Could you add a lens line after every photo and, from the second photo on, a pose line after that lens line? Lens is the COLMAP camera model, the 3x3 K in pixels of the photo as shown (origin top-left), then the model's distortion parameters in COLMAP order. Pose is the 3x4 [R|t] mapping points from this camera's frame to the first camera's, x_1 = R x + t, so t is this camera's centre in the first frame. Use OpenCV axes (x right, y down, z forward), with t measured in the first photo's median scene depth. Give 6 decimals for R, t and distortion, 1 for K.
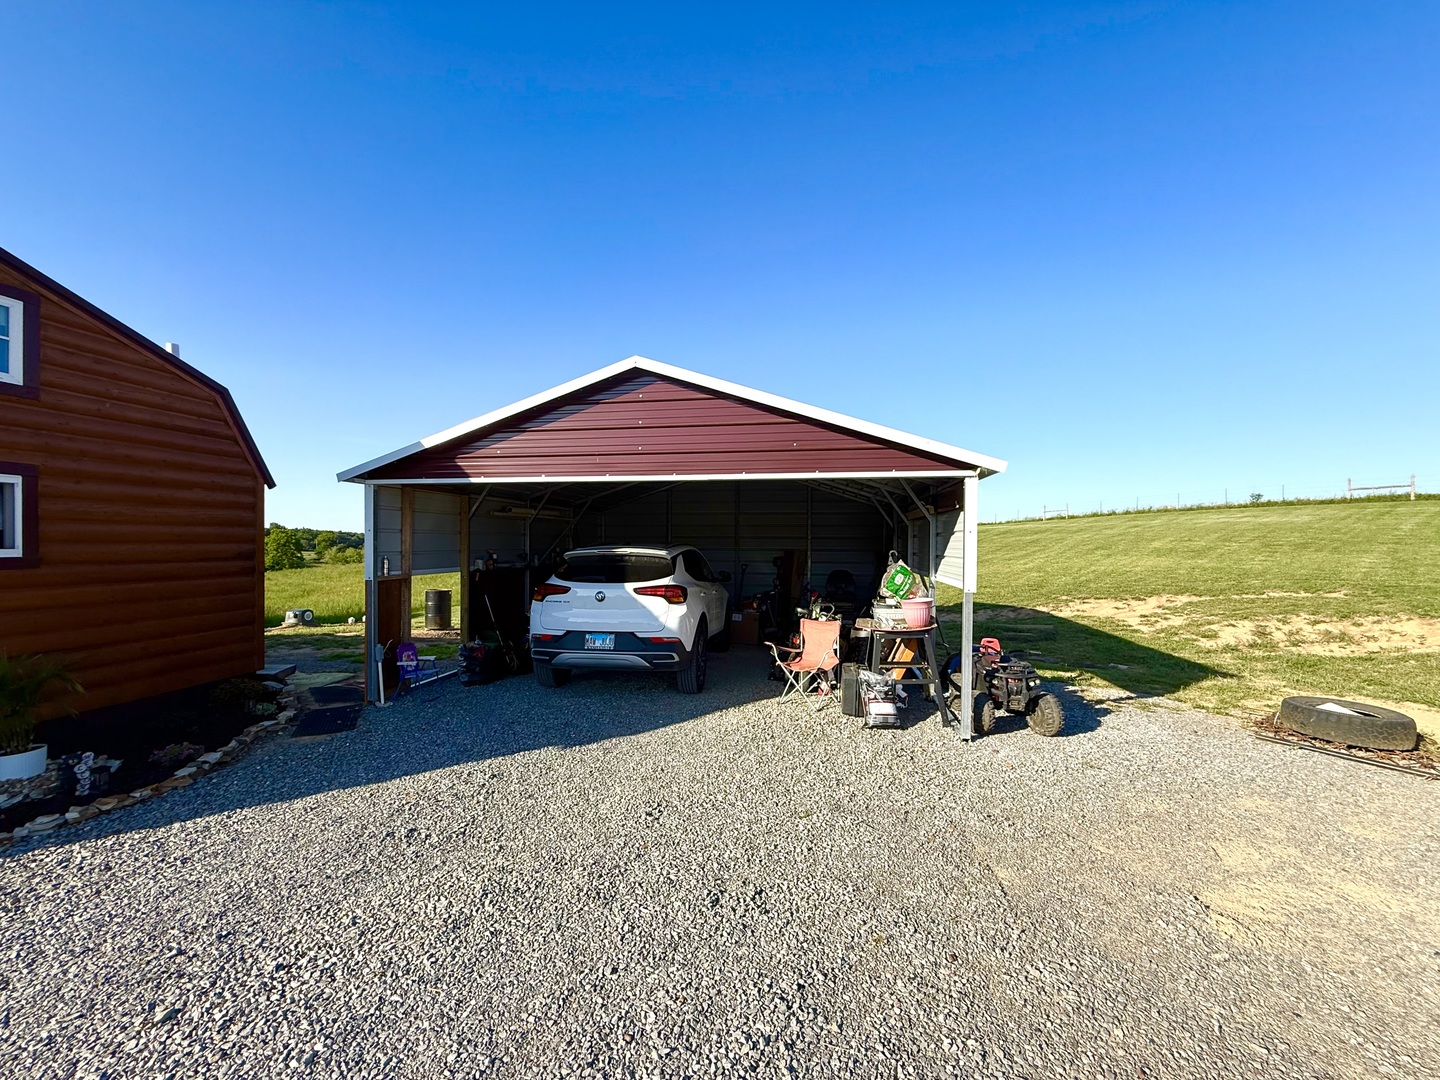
lens RADIAL K [[572.4, 0, 713.8], [0, 572.4, 543.4], [0, 0, 1]] dist [0.000078, -0.000102]
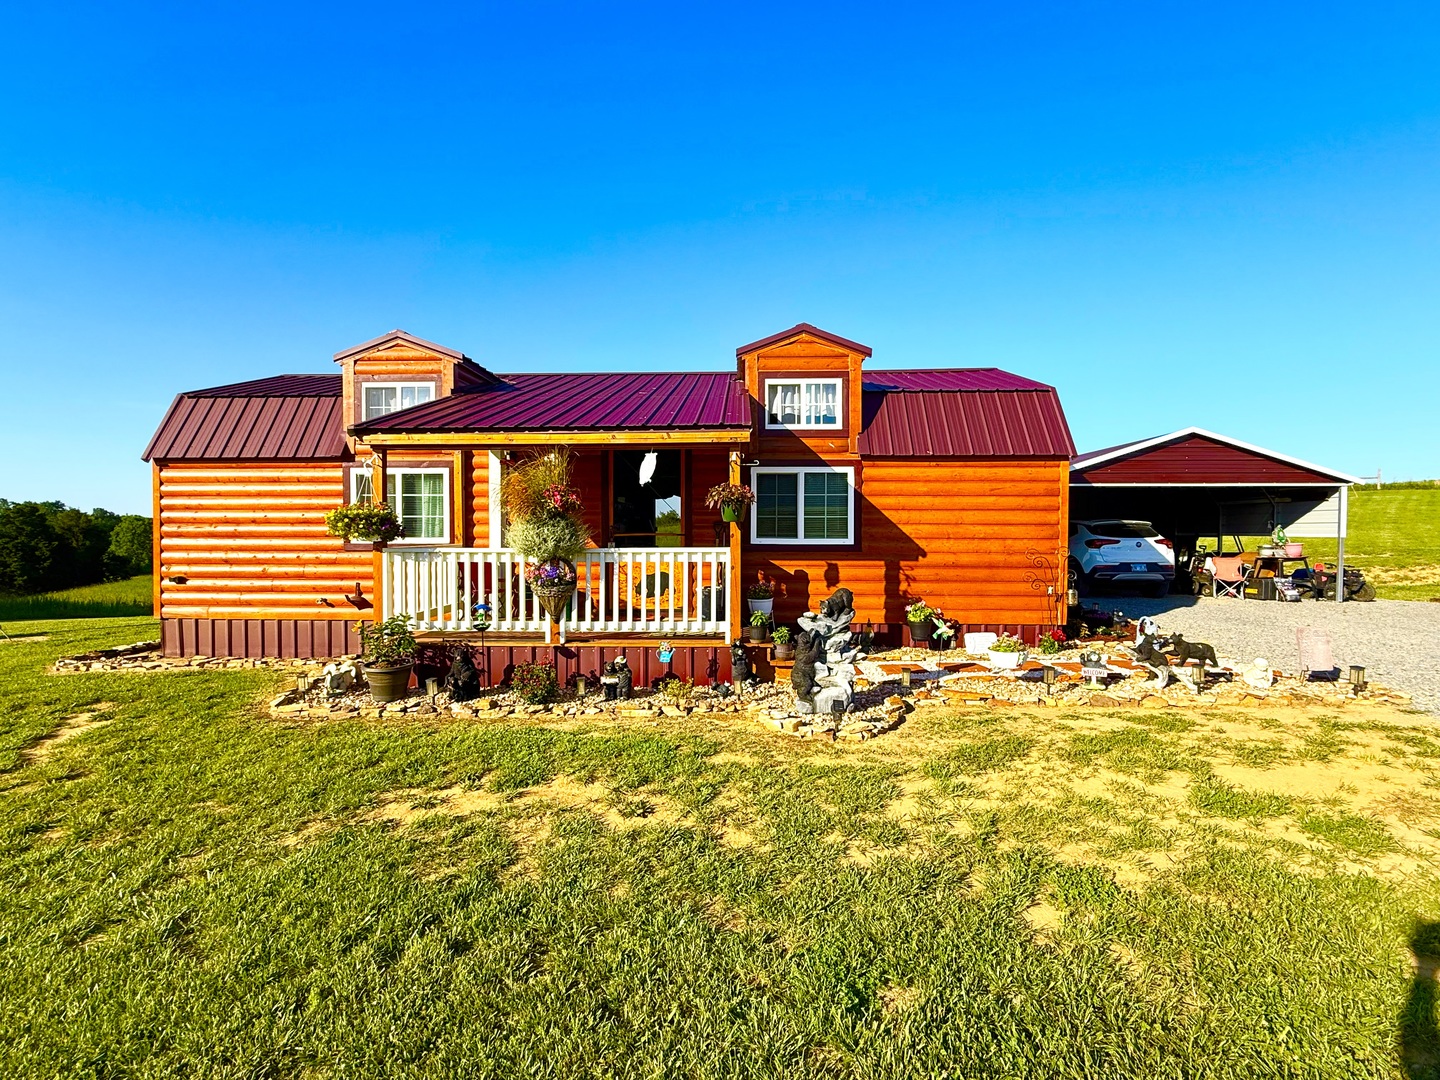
lens RADIAL K [[659.9, 0, 720.0], [0, 659.9, 540.0], [0, 0, 1]] dist [0.000205, 0.000442]
pose [[0.989992, -0.005259, 0.141029, -1.914212], [0.003277, 0.999893, 0.014281, 0.040015], [-0.141089, -0.013675, 0.989902, -1.013362]]
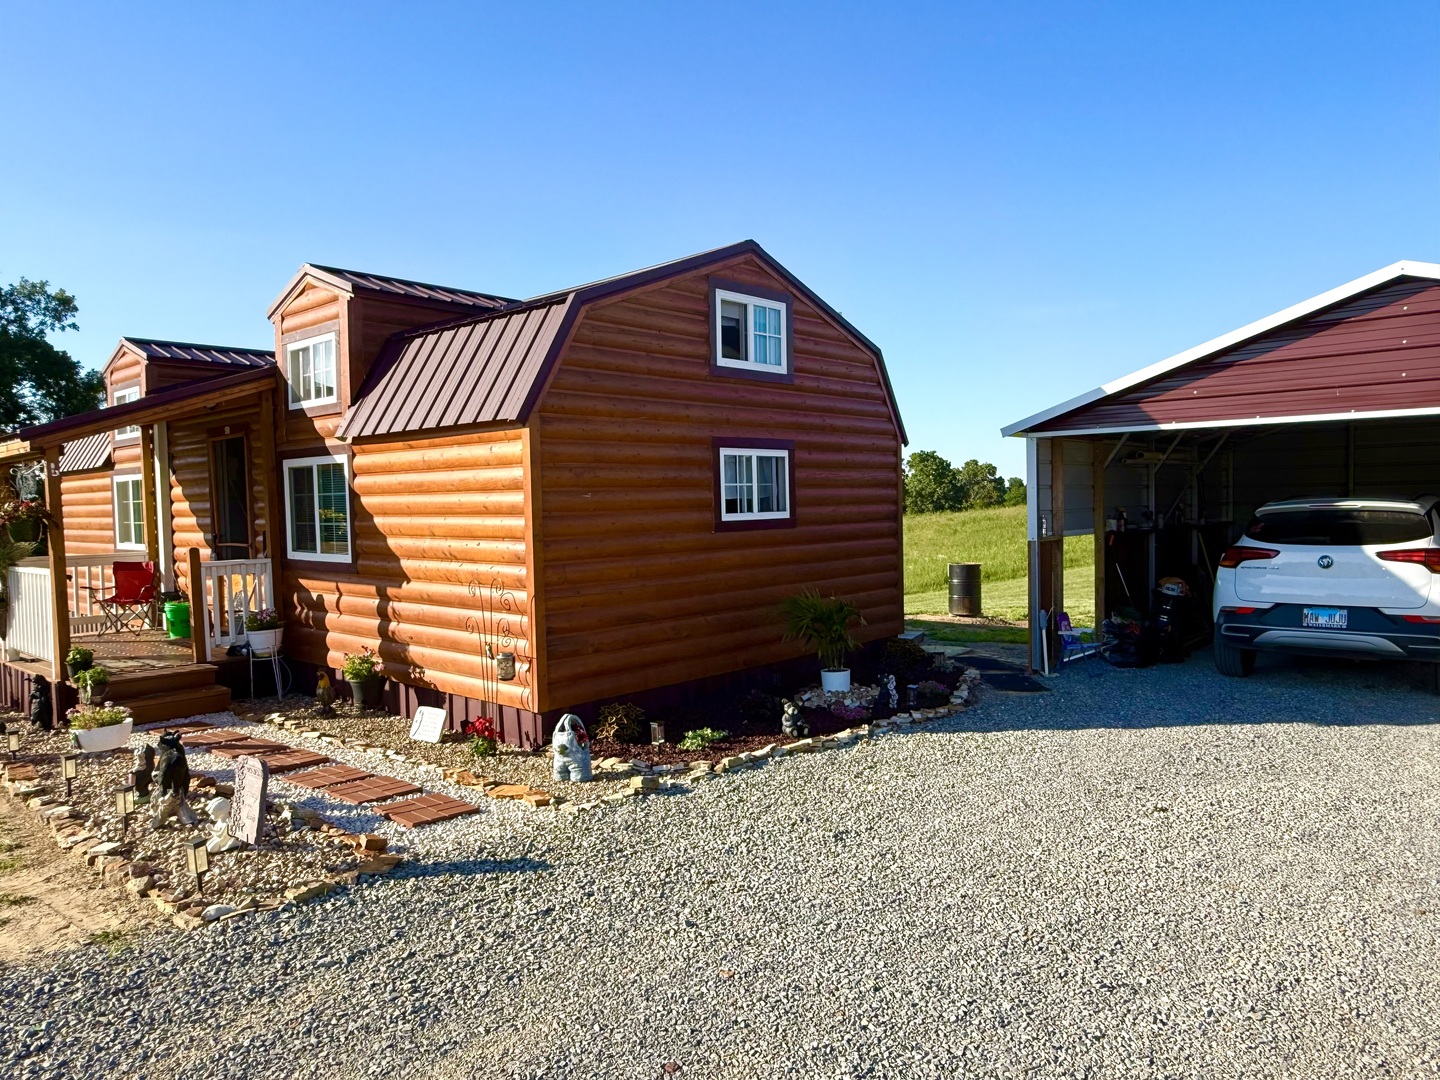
lens RADIAL K [[959.4, 0, 713.0], [0, 959.4, 541.8], [0, 0, 1]] dist [-0.003505, -0.002890]
pose [[0.837110, 0.003158, -0.547026, -0.182549], [0.021593, 0.999013, 0.038810, -0.005745], [0.546609, -0.044300, 0.836216, -0.584626]]
